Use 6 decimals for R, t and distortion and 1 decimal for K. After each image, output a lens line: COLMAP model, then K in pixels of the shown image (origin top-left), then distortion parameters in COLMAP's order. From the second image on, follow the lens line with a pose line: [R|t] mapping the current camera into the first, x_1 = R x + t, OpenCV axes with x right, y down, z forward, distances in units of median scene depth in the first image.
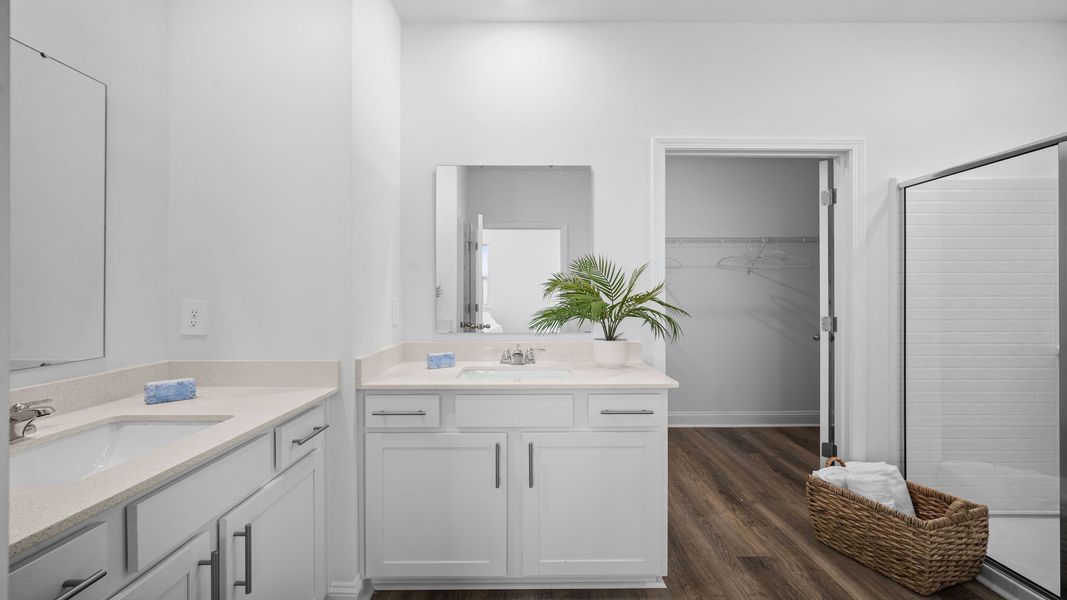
lens RADIAL K [[471.5, 0, 533.5], [0, 471.5, 300.0], [0, 0, 1]] dist [-0.021586, 0.010592]
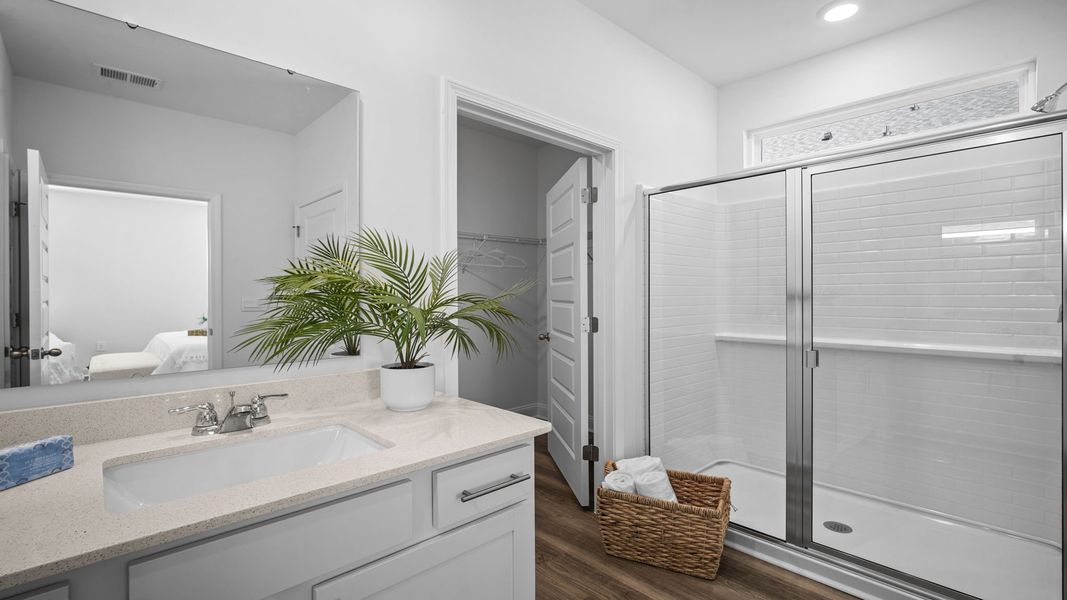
lens RADIAL K [[471.5, 0, 533.5], [0, 471.5, 300.0], [0, 0, 1]] dist [-0.021586, 0.010592]
pose [[0.739621, -0.010173, 0.672947, -0.142897], [0.009860, 0.999942, 0.004279, -0.006858], [-0.672952, 0.003471, 0.739678, 0.413886]]
